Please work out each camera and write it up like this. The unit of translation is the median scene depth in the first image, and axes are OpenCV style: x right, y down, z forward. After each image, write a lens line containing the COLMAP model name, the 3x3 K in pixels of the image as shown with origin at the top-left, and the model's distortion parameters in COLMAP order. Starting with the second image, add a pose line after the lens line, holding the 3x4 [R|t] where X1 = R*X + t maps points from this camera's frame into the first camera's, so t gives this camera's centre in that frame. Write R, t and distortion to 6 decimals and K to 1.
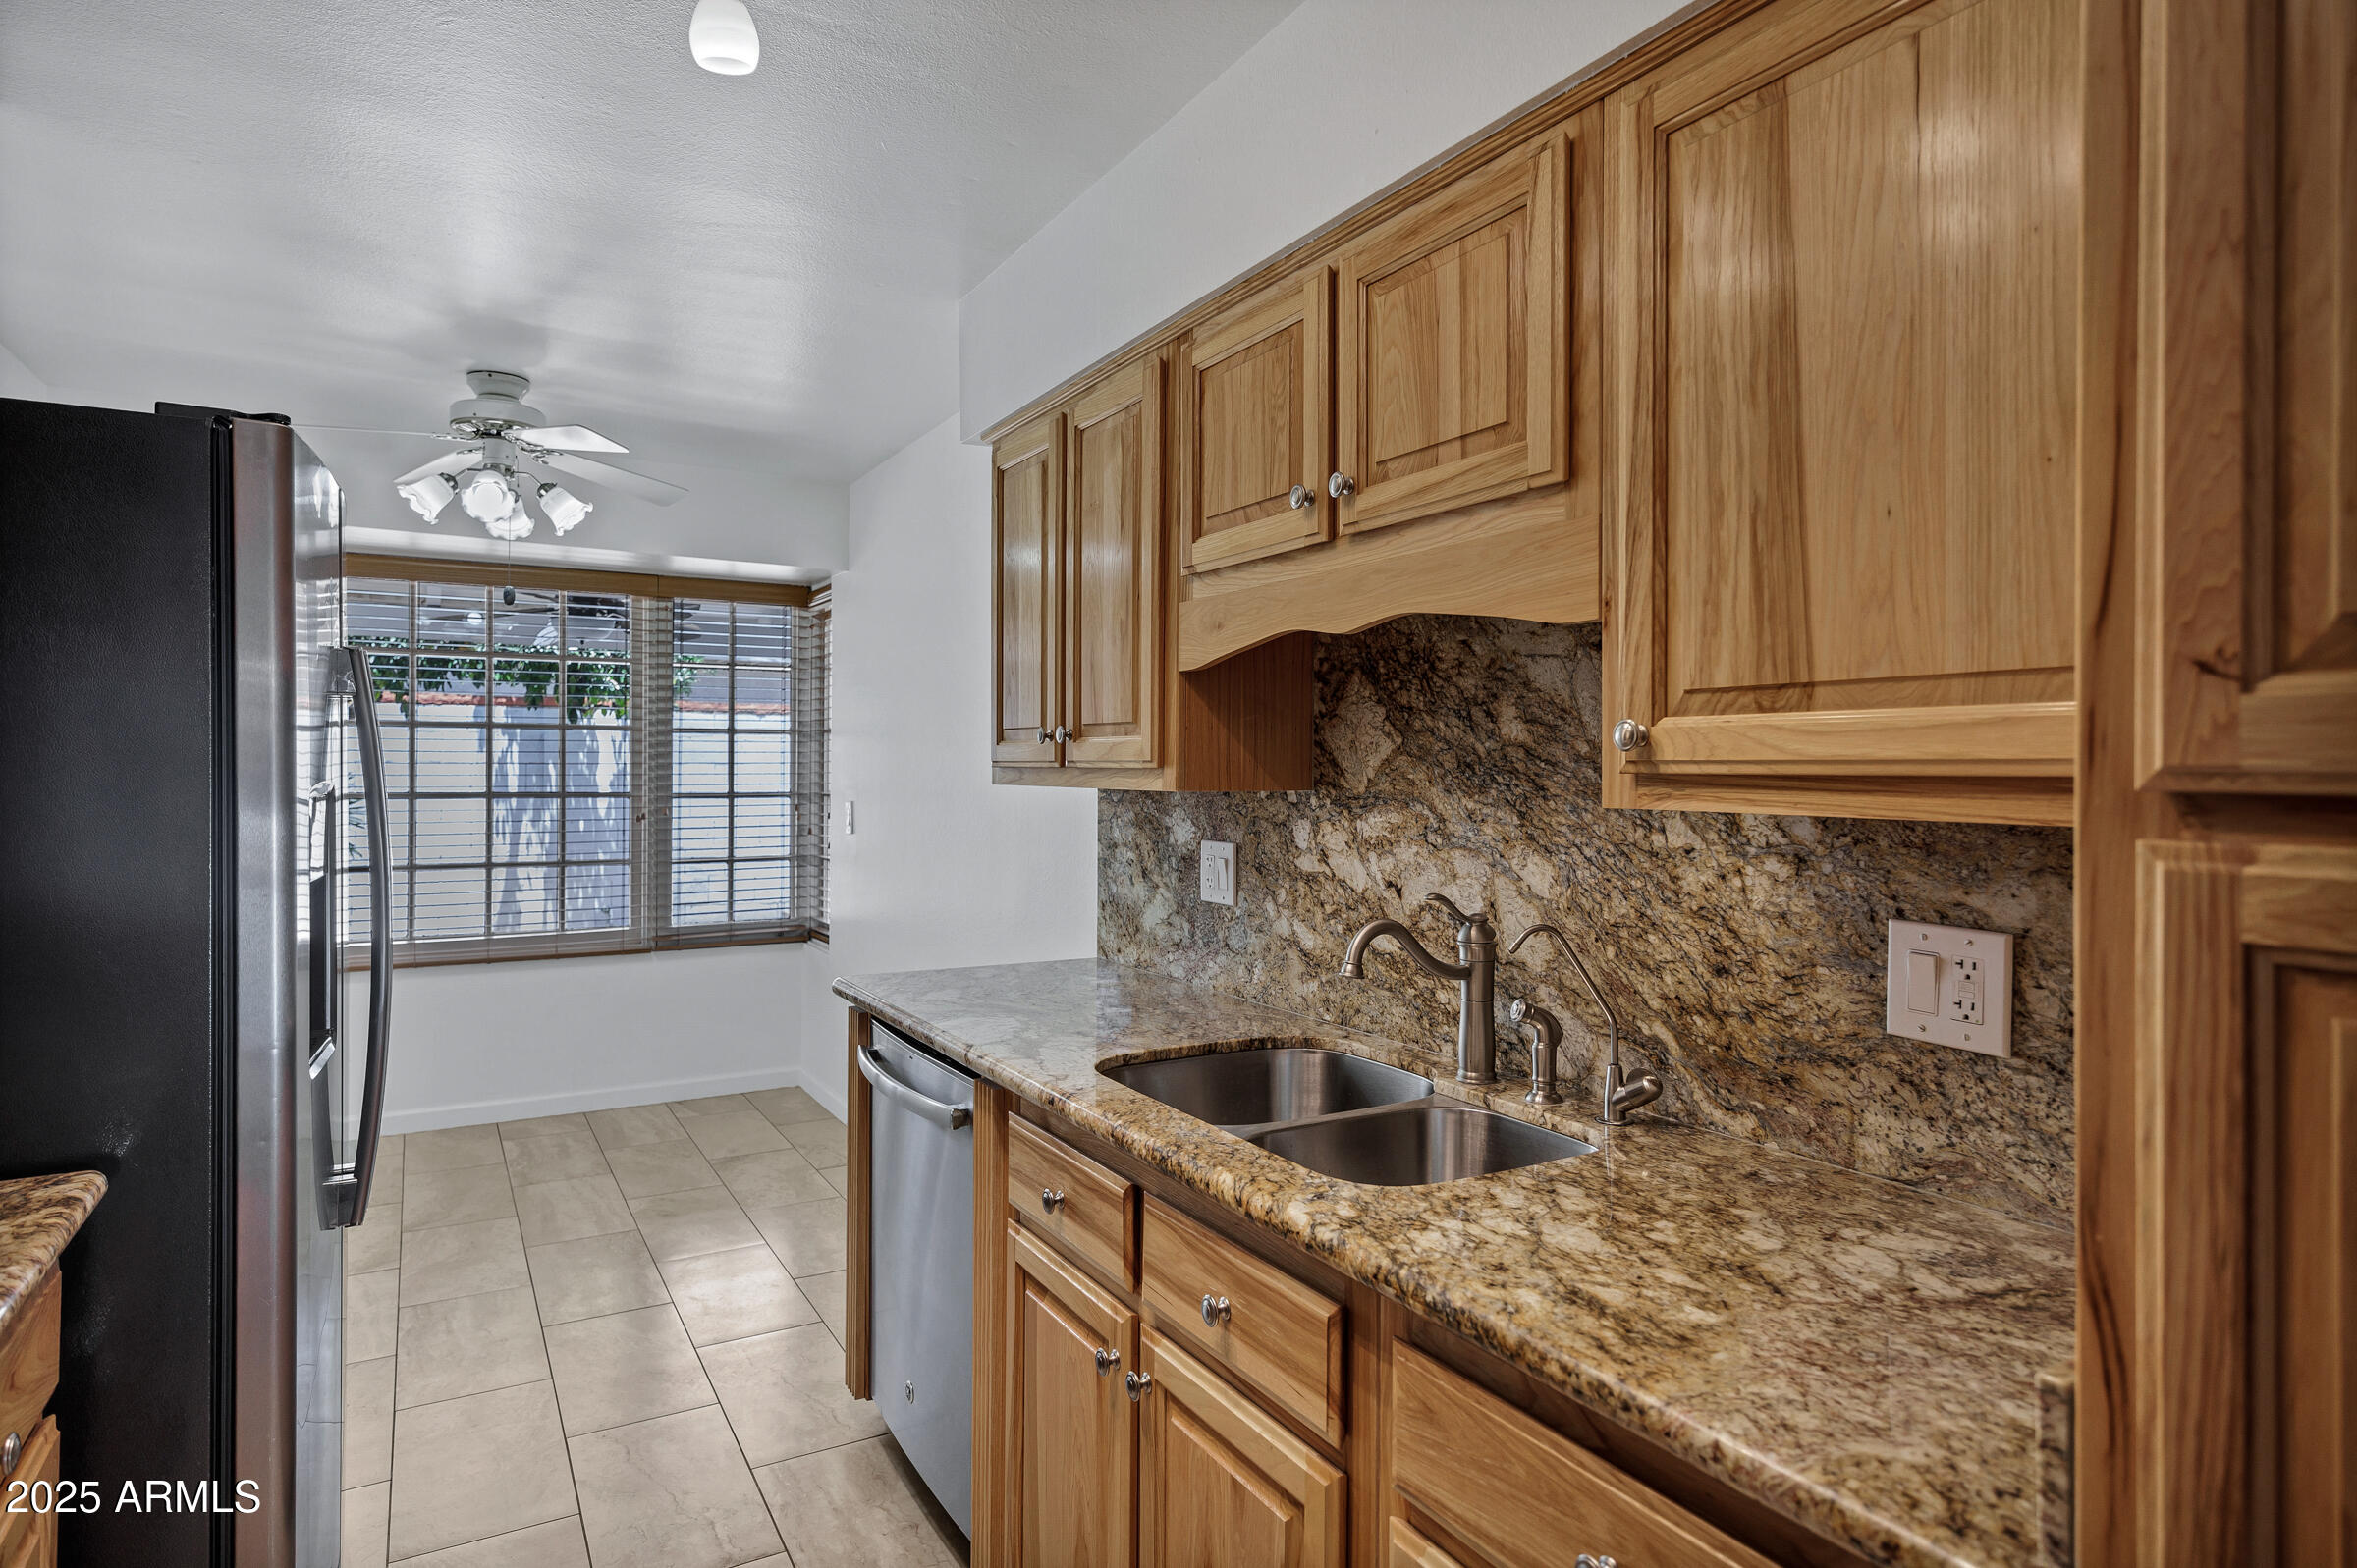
lens RADIAL K [[1327.5, 0, 1176.6], [0, 1327.5, 763.8], [0, 0, 1]] dist [0.006749, 0.001244]
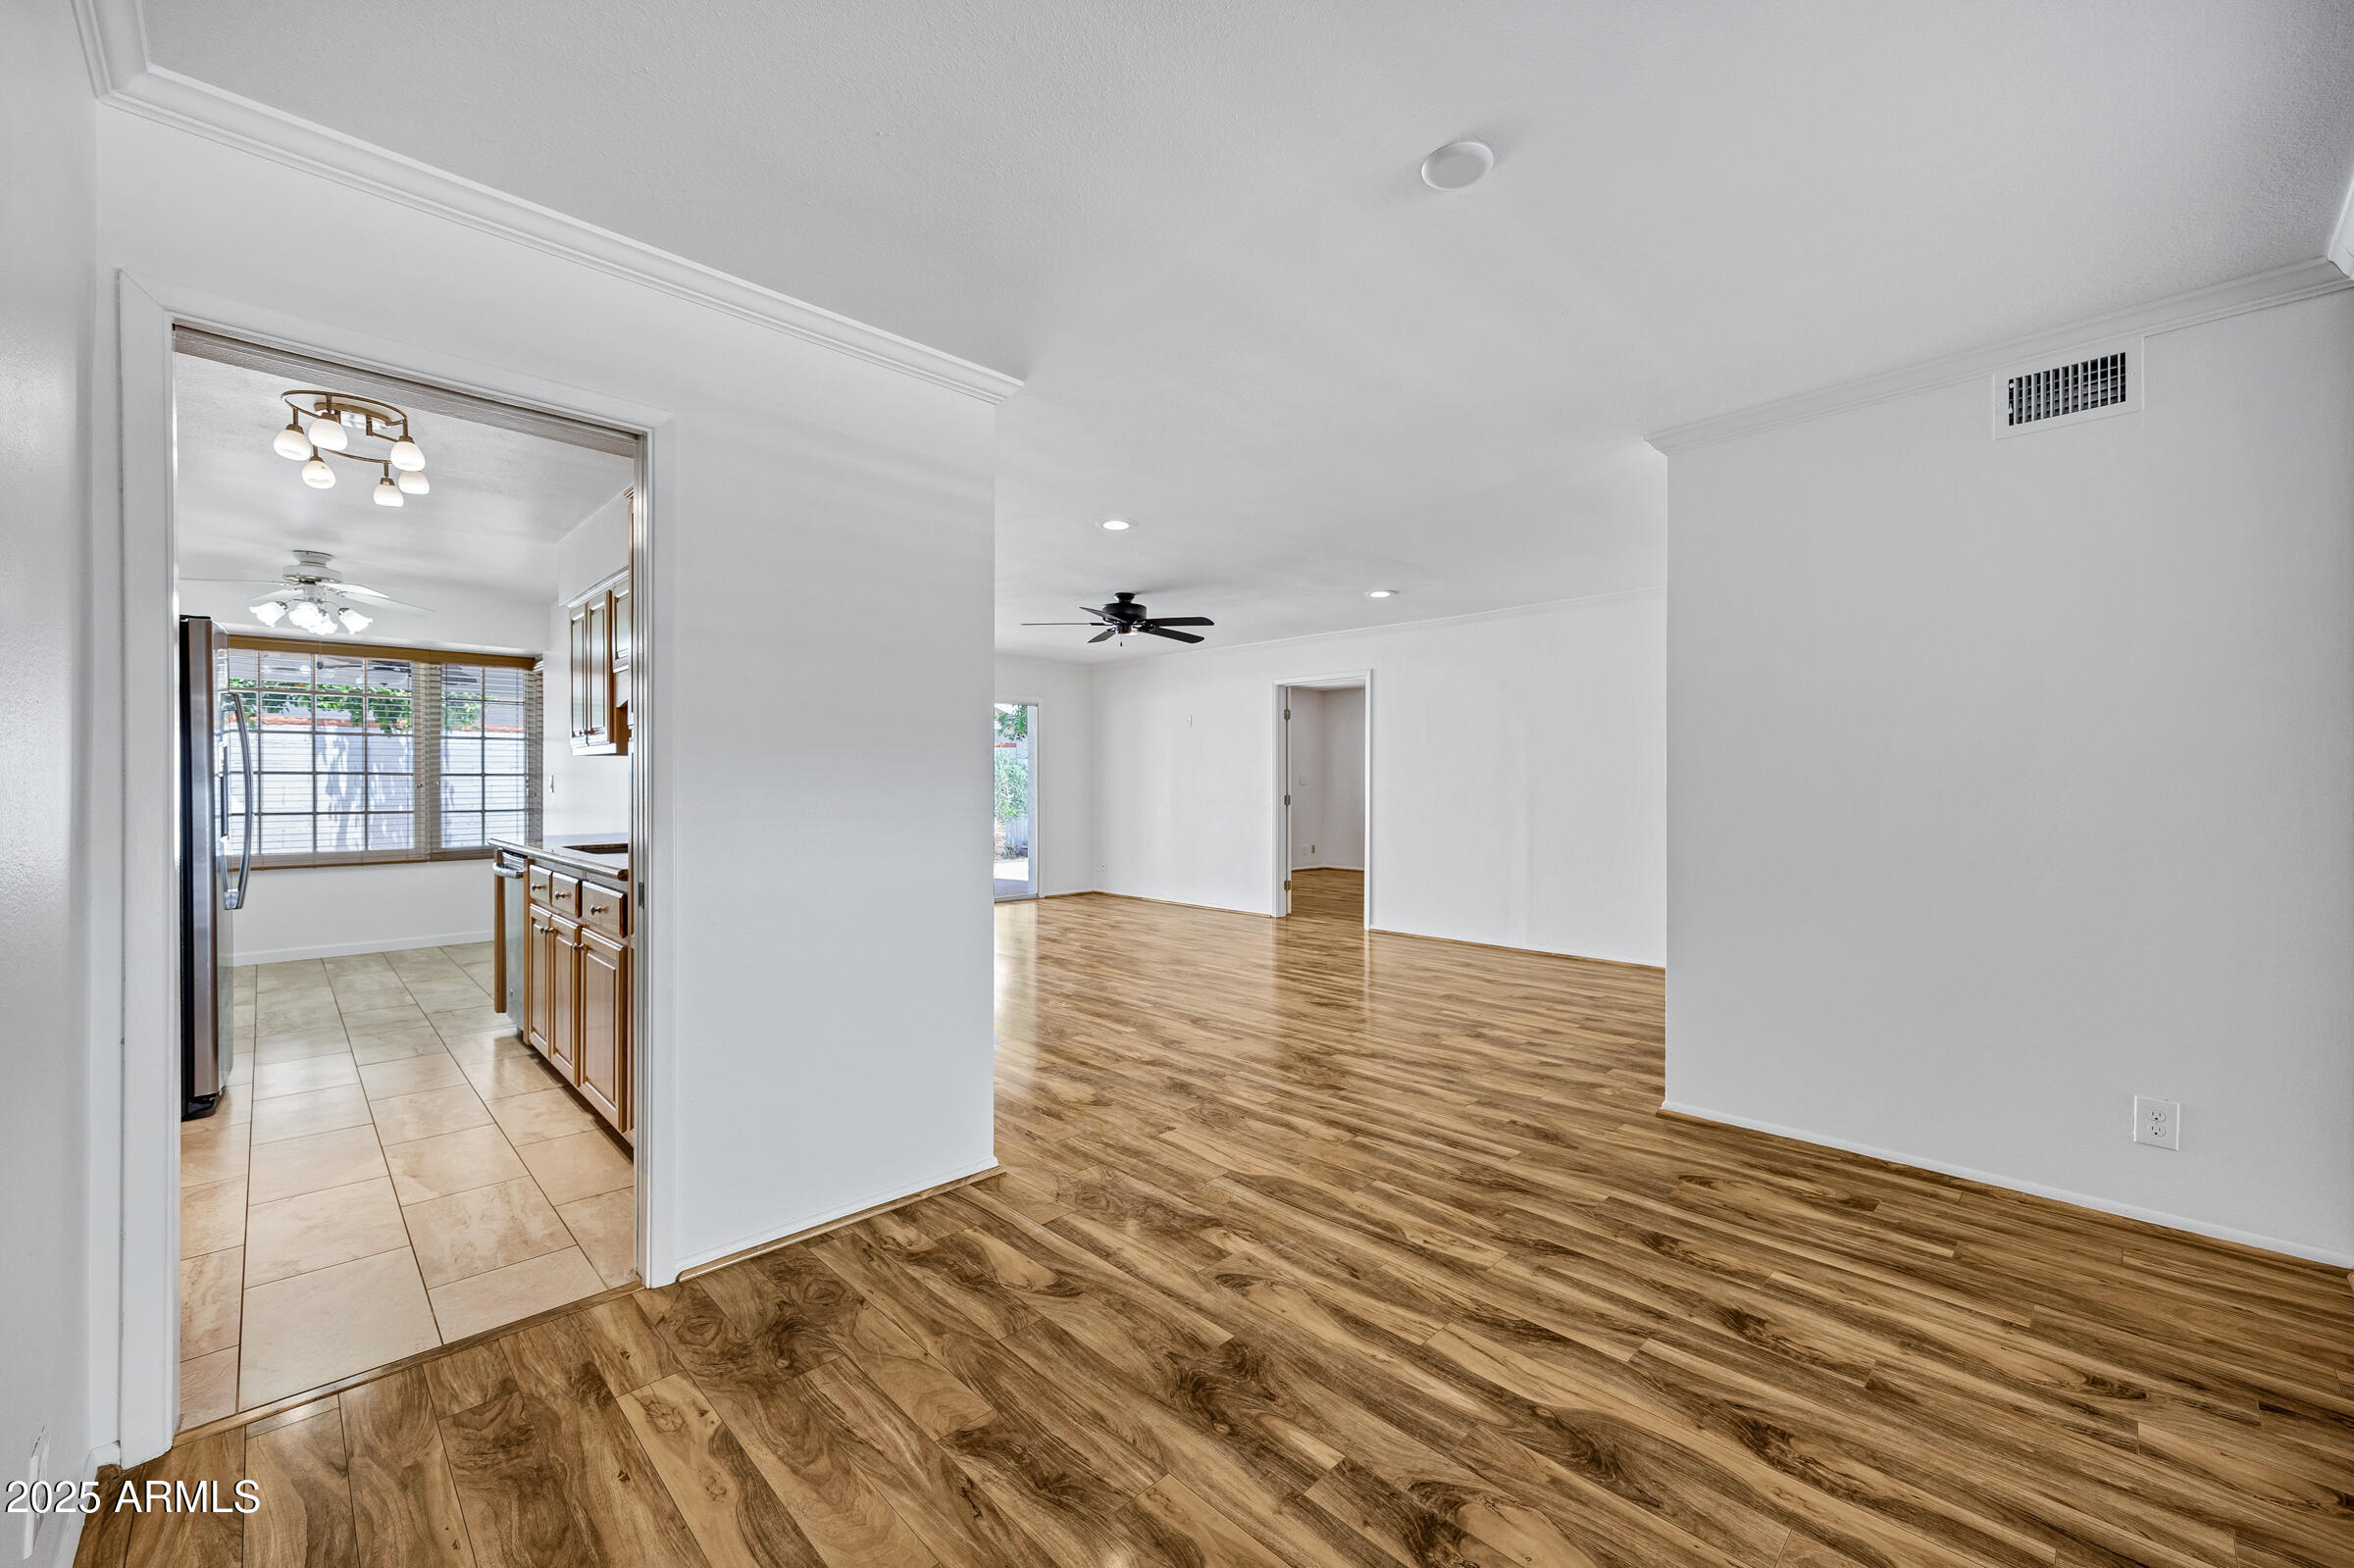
lens RADIAL K [[927.9, 0, 1210.0], [0, 927.9, 783.7], [0, 0, 1]] dist [0.002967, -0.000155]
pose [[0.961852, -0.004479, 0.273532, 0.620137], [0.003100, 0.999980, 0.005473, 0.076986], [-0.273552, -0.004416, 0.961847, -1.101408]]
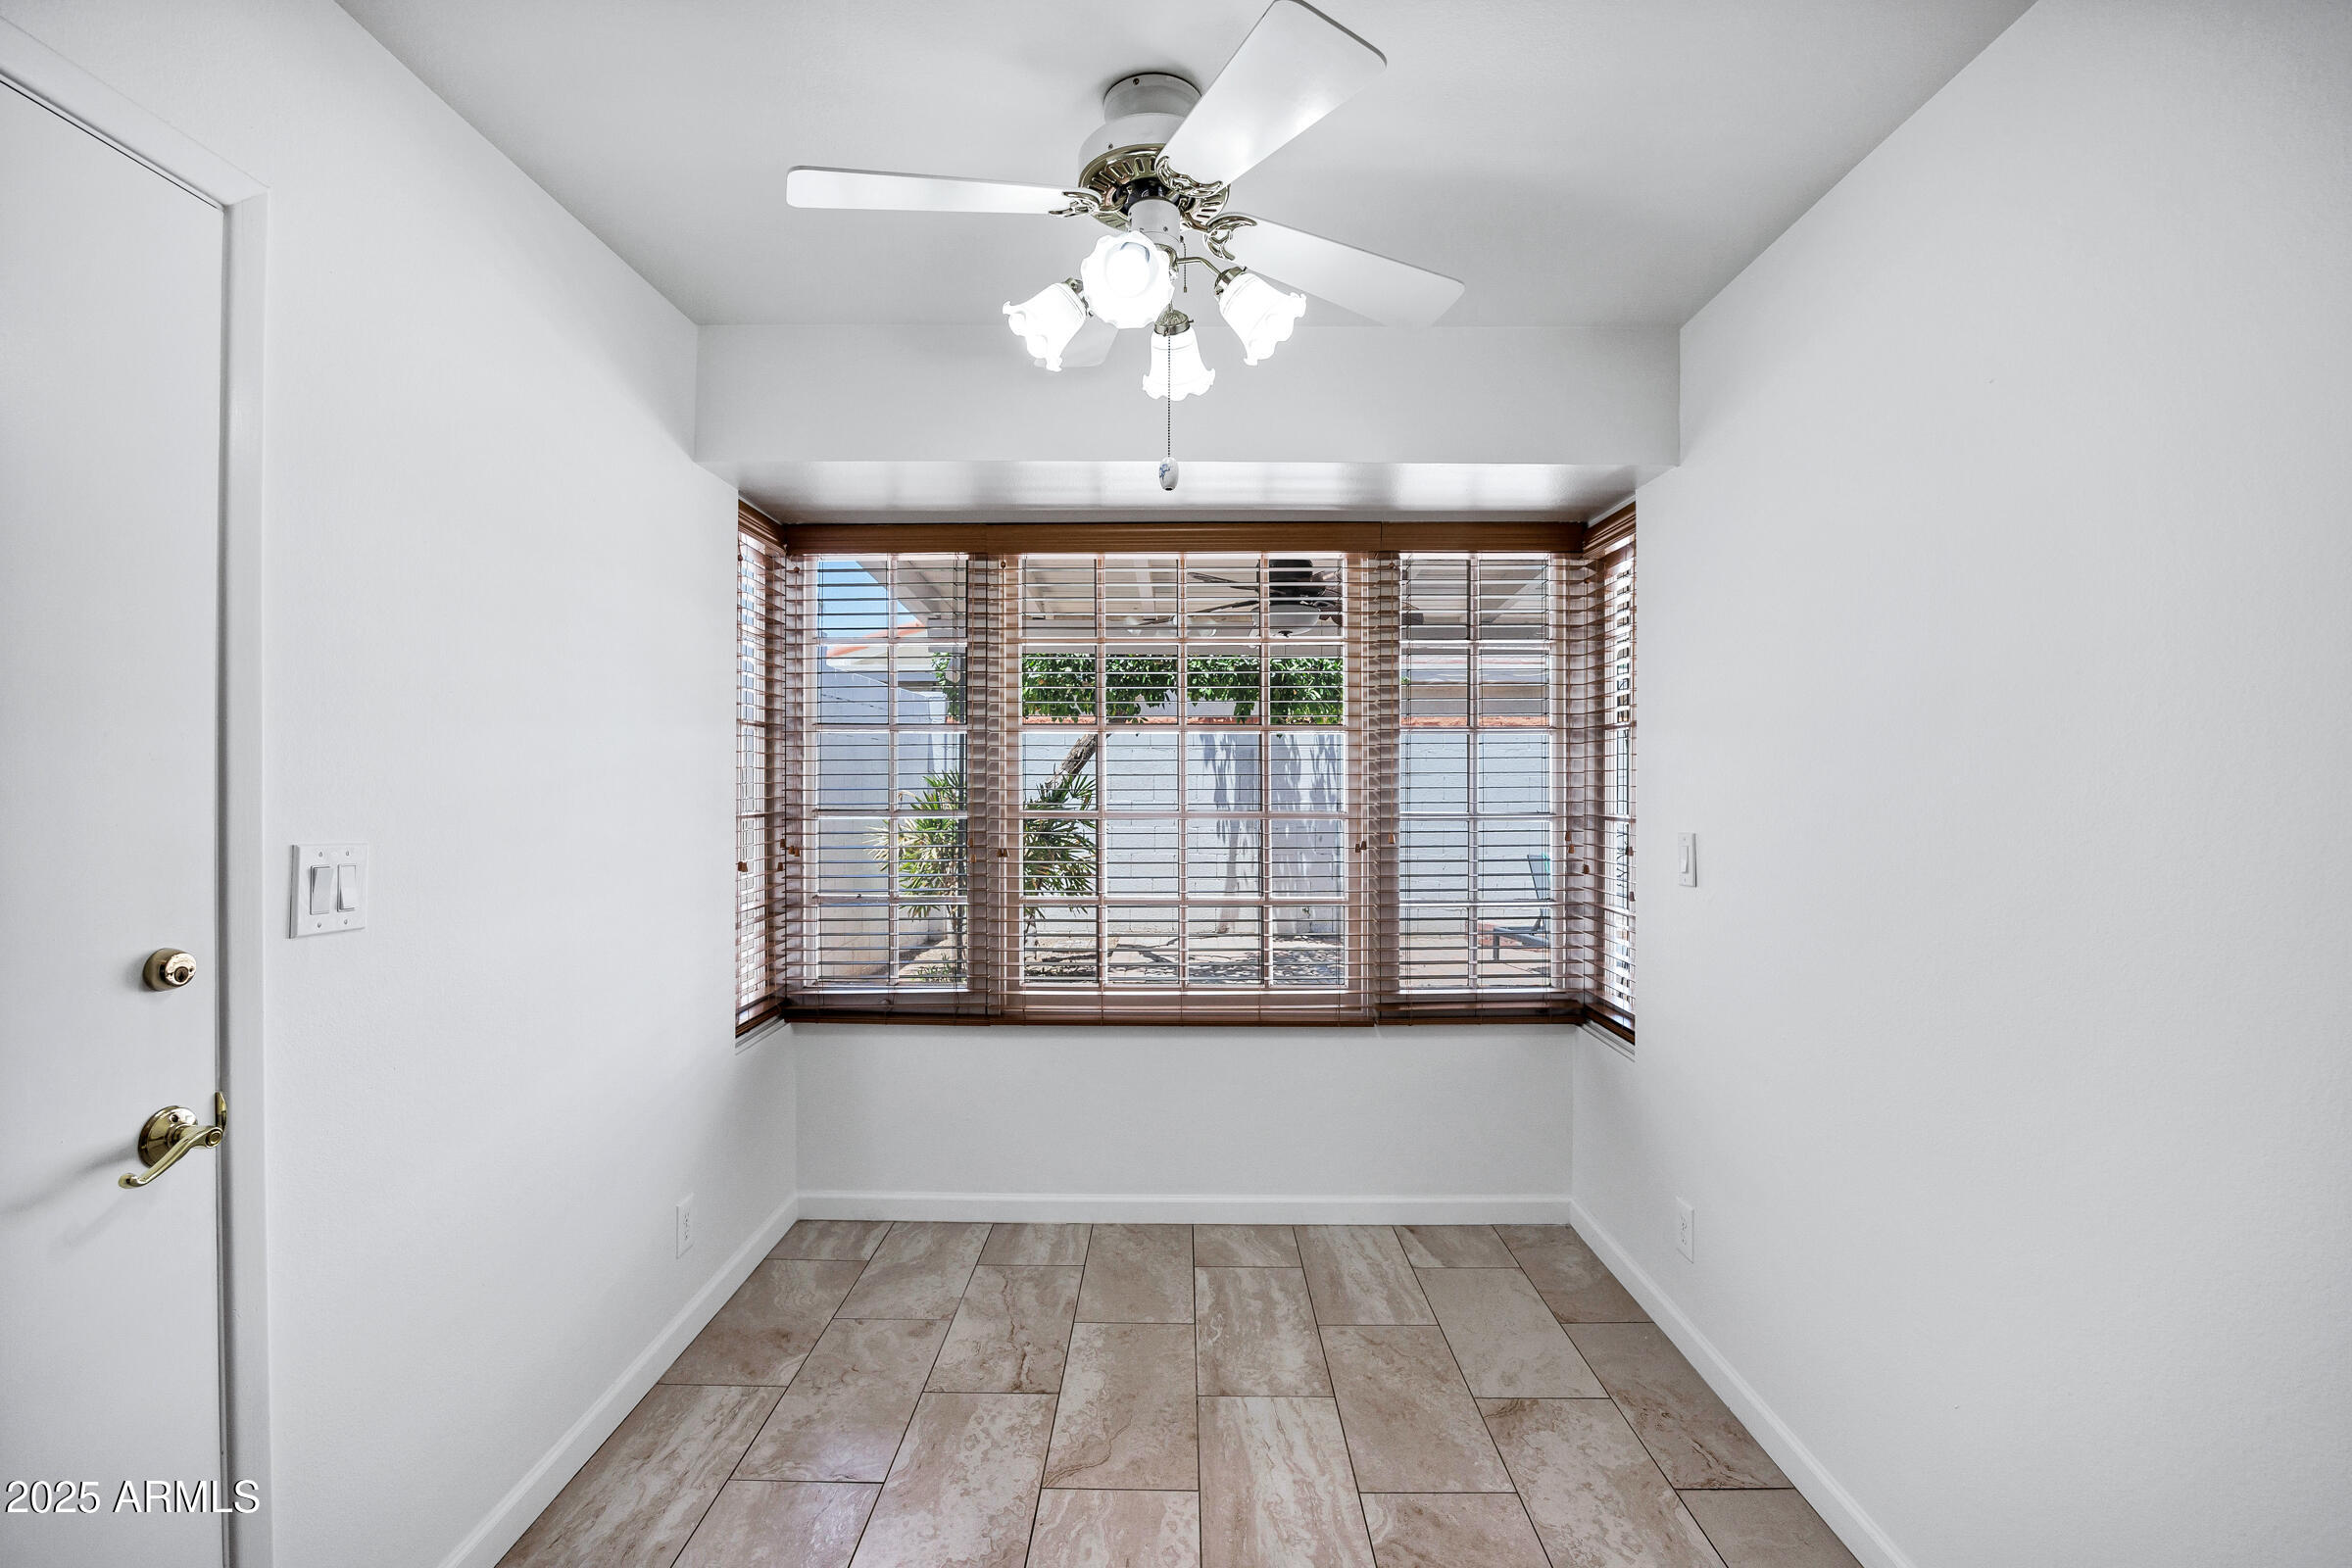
lens RADIAL K [[1069.6, 0, 1116.6], [0, 1069.6, 781.6], [0, 0, 1]] dist [0.002909, 0.000864]
pose [[0.837783, -0.003833, -0.545990, -0.424199], [0.006032, 0.999979, 0.002236, 0.003272], [0.545970, -0.005167, 0.837789, 0.944305]]
